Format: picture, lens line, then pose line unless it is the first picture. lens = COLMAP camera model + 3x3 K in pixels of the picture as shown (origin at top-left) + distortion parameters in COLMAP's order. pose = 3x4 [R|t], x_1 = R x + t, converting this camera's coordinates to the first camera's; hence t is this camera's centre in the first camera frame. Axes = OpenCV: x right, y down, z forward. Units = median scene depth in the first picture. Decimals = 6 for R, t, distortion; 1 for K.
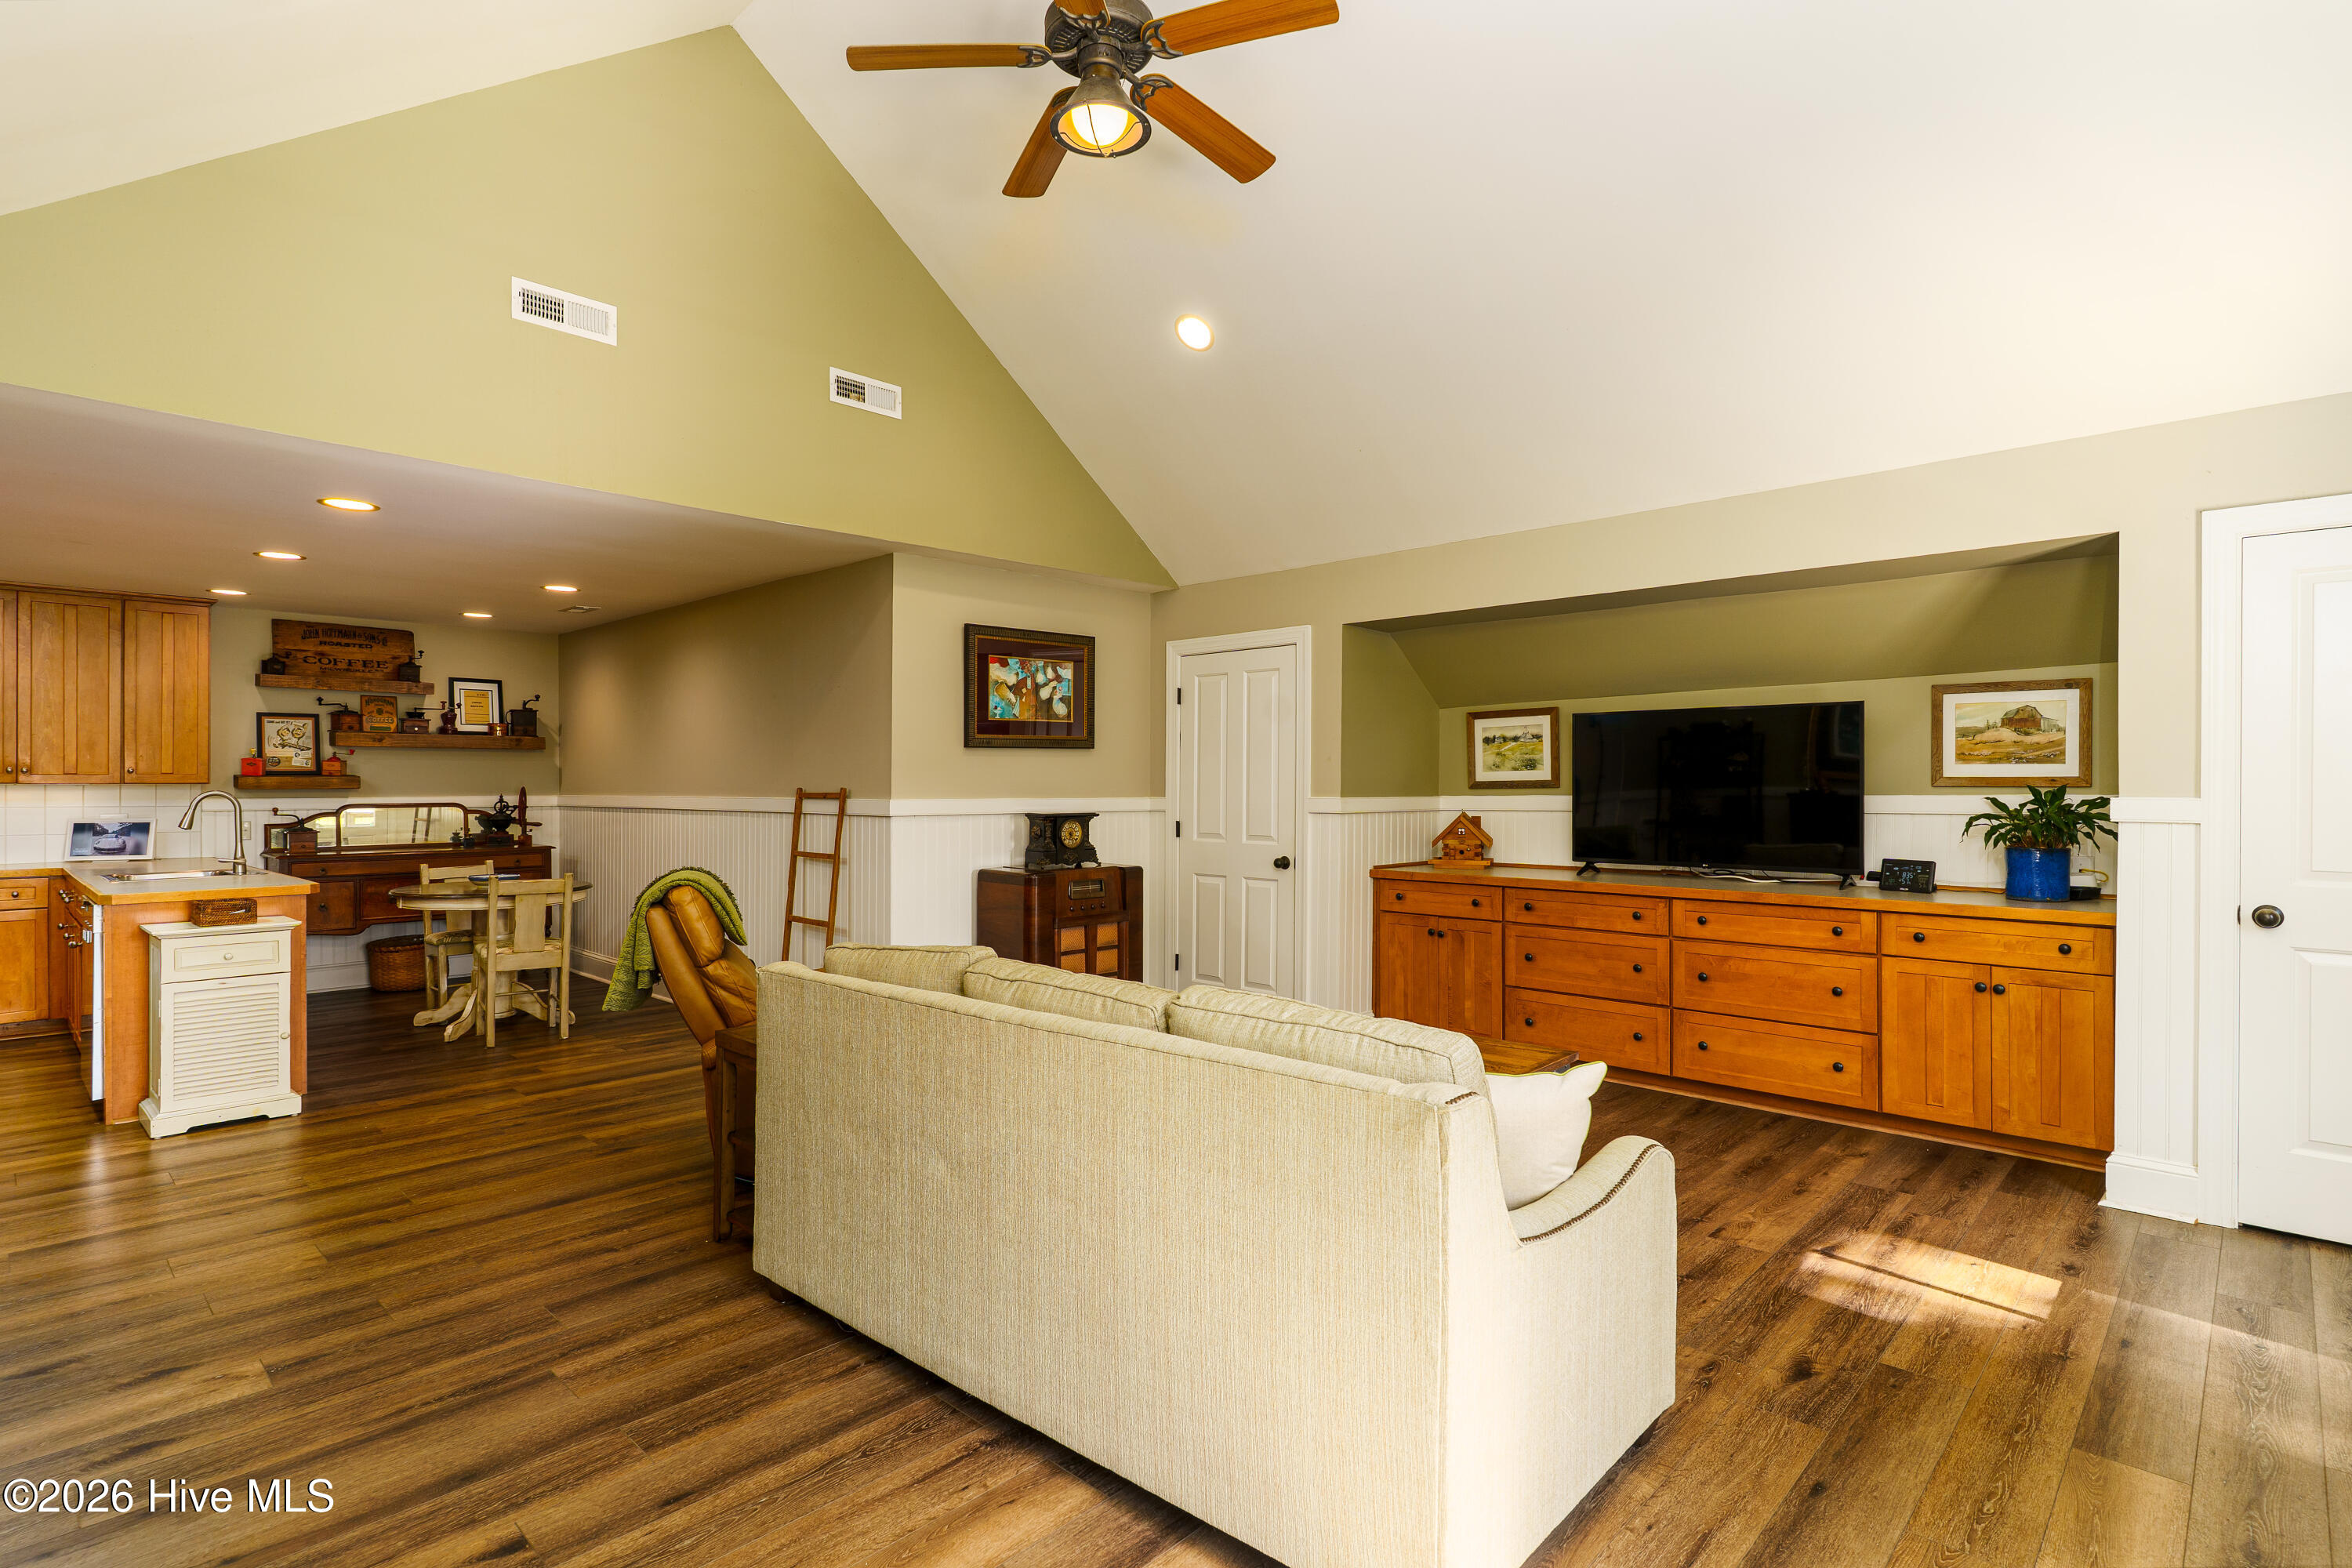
lens RADIAL K [[1141.8, 0, 1174.6], [0, 1141.8, 782.6], [0, 0, 1]] dist [-0.003352, 0.000012]
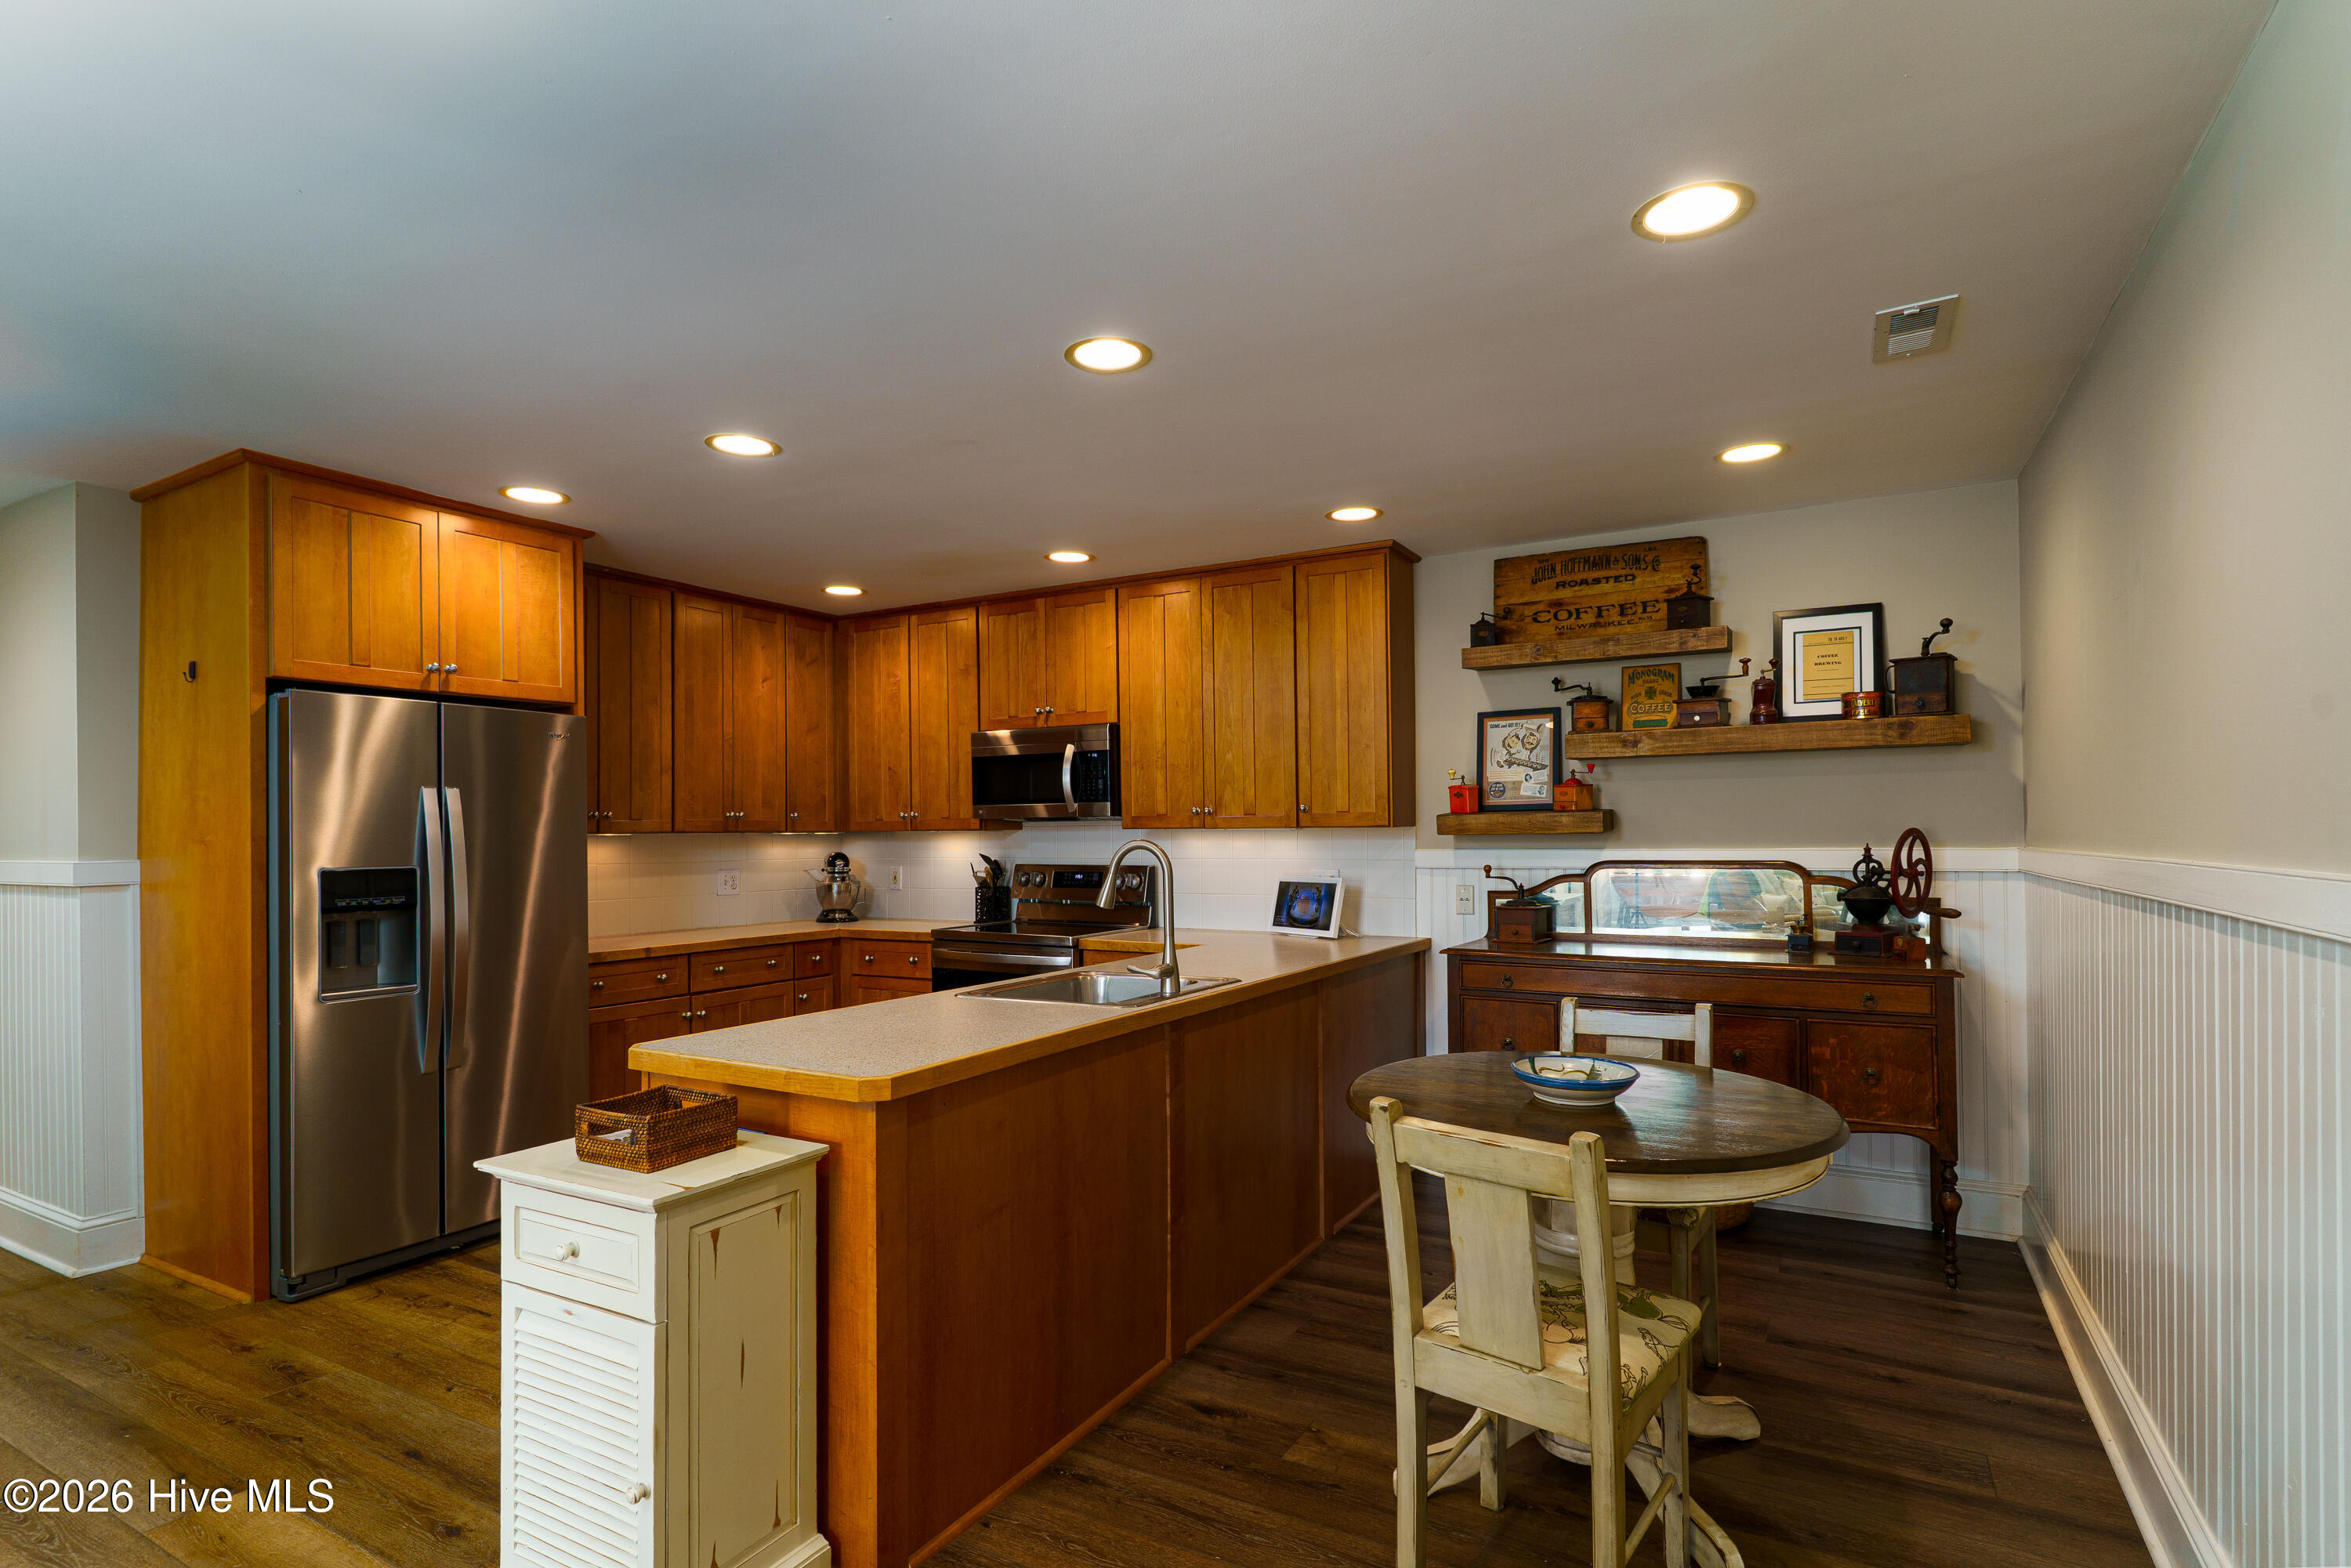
lens RADIAL K [[1141.3, 0, 1203.6], [0, 1141.3, 831.5], [0, 0, 1]] dist [-0.003352, 0.000012]
pose [[0.253919, -0.005199, -0.967211, -0.225307], [0.008014, 0.999963, -0.003271, 0.004636], [0.967192, -0.006921, 0.253951, 0.664024]]
